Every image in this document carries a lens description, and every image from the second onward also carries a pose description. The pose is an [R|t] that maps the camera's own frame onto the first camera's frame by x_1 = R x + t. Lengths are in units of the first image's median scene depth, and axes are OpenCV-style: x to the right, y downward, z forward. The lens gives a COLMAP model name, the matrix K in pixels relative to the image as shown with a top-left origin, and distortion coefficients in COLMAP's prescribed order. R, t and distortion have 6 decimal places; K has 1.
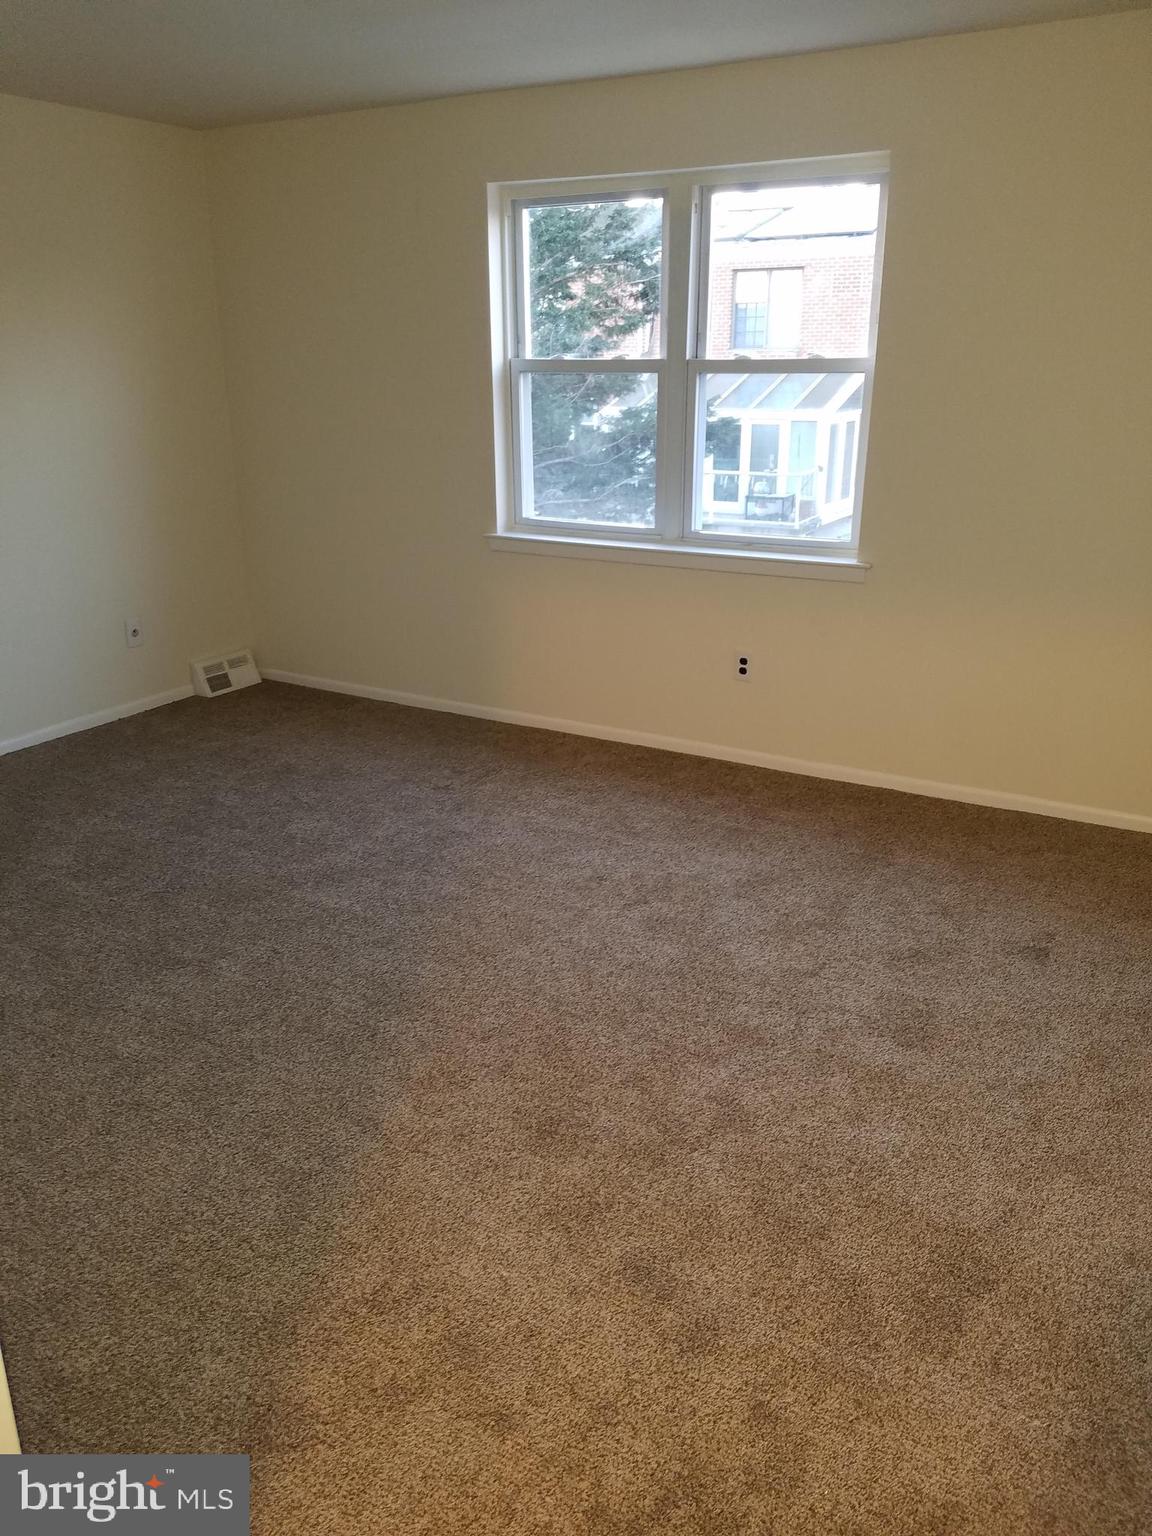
lens RADIAL K [[1180.0, 0, 589.5], [0, 1180.0, 732.2], [0, 0, 1]] dist [0.159175, -0.233844]
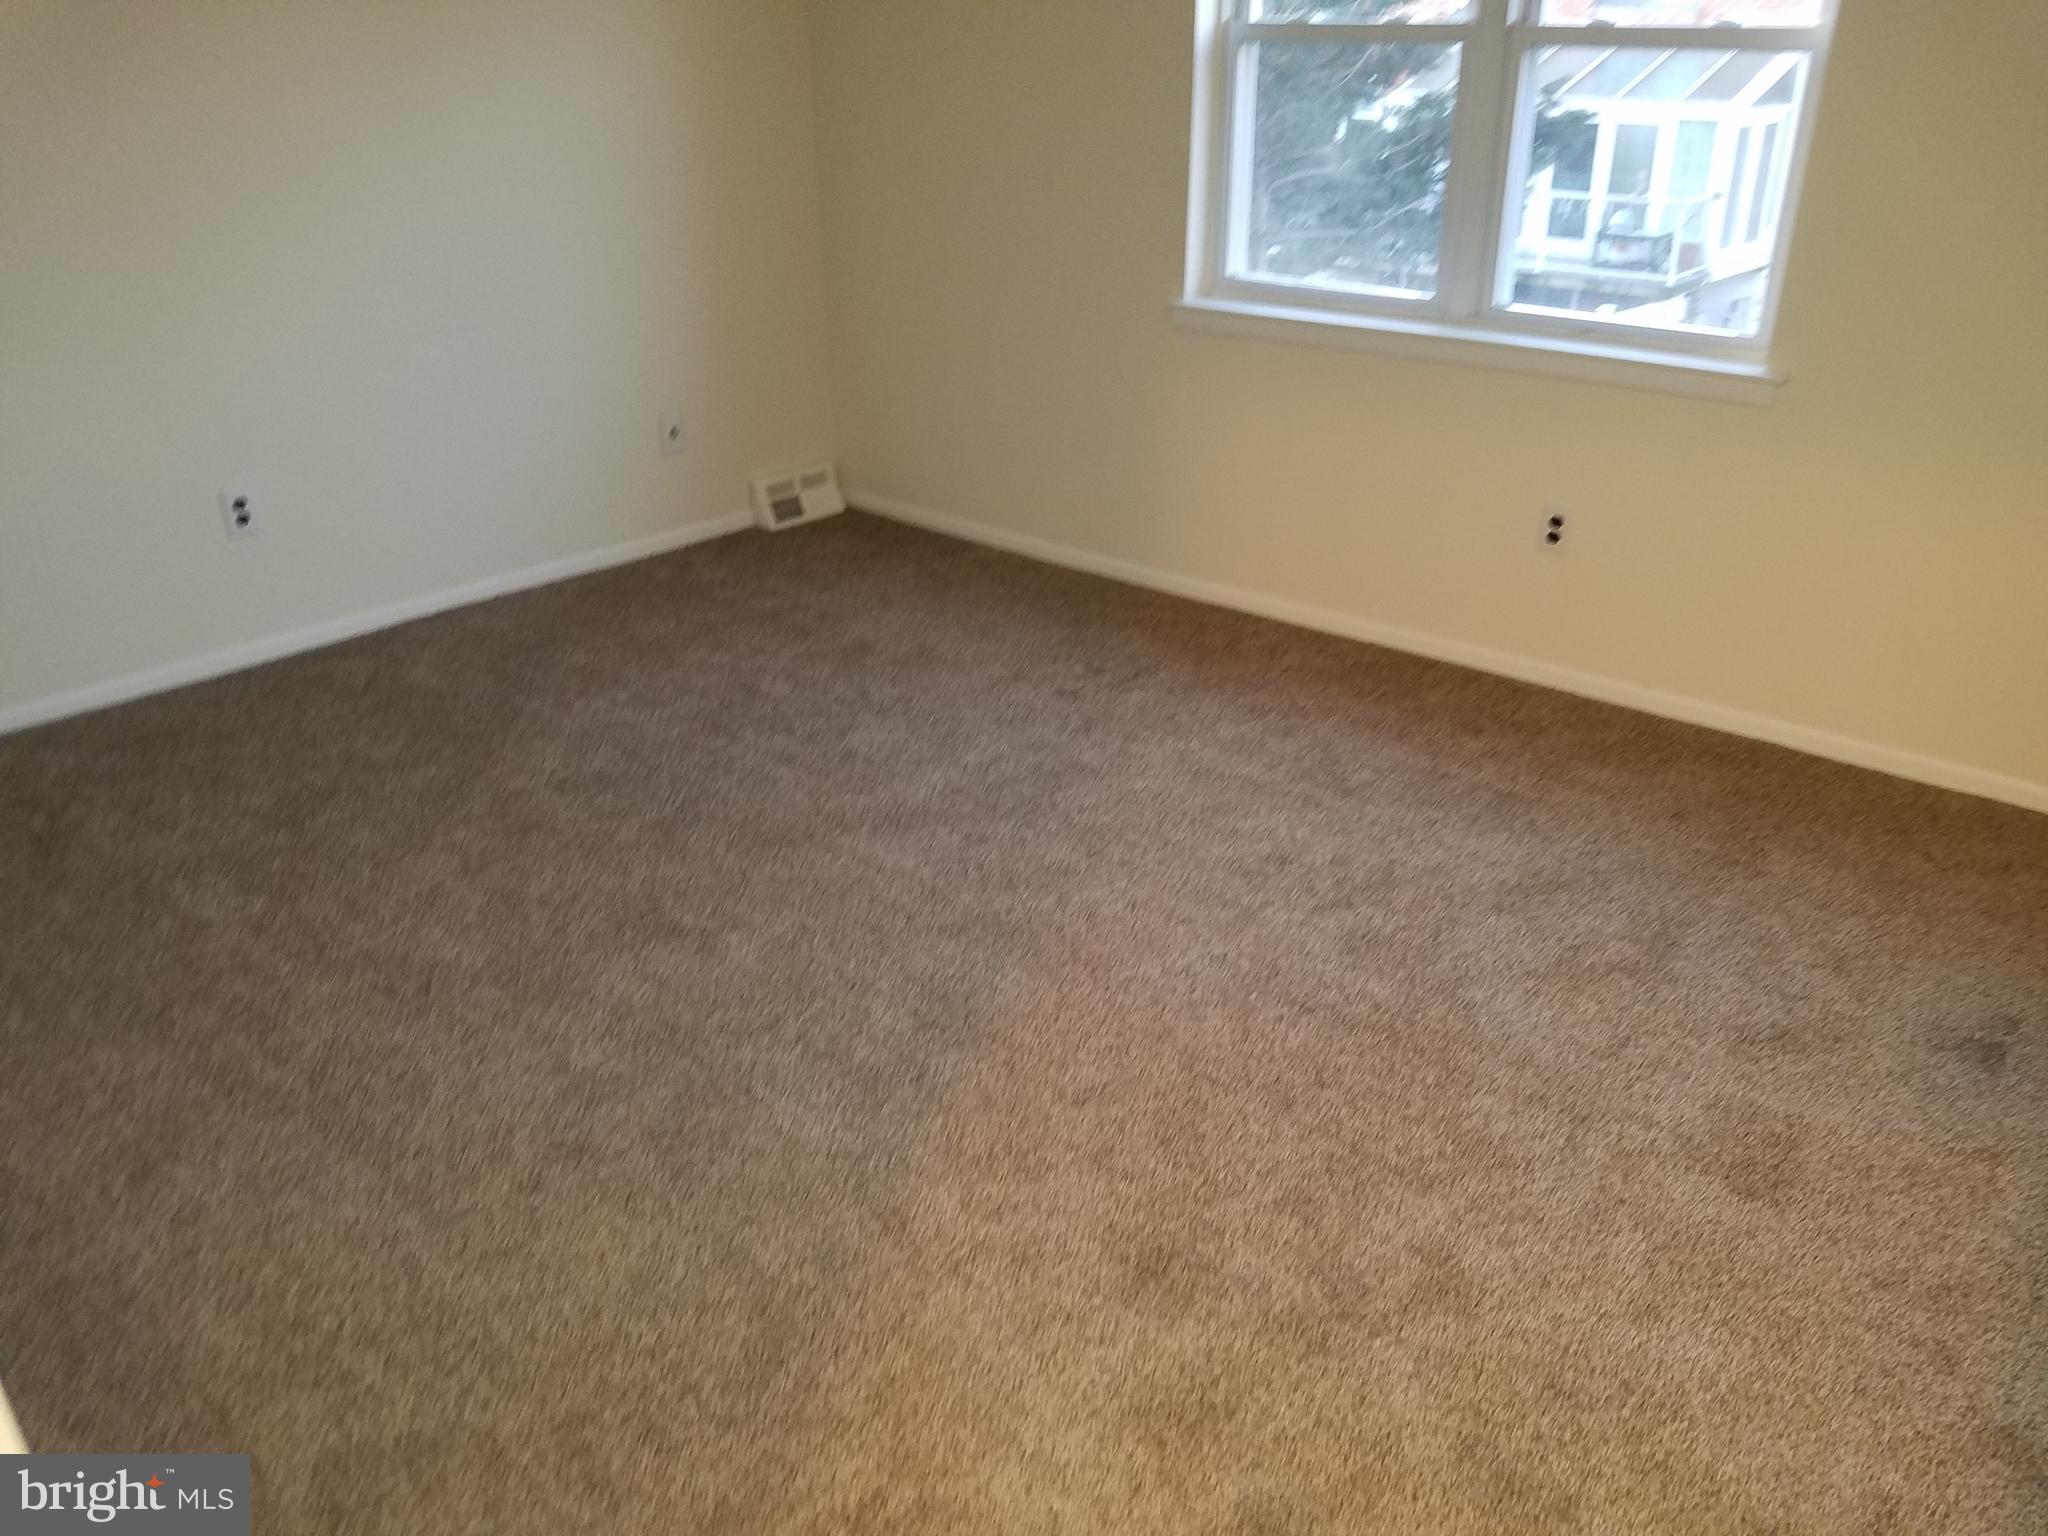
lens RADIAL K [[1573.3, 0, 1037.7], [0, 1573.3, 789.9], [0, 0, 1]] dist [0.159175, -0.233844]
pose [[0.981856, 0.083487, -0.170261, 0.019459], [-0.058106, 0.987135, 0.148958, -0.035060], [0.180507, -0.136362, 0.974075, 0.104455]]
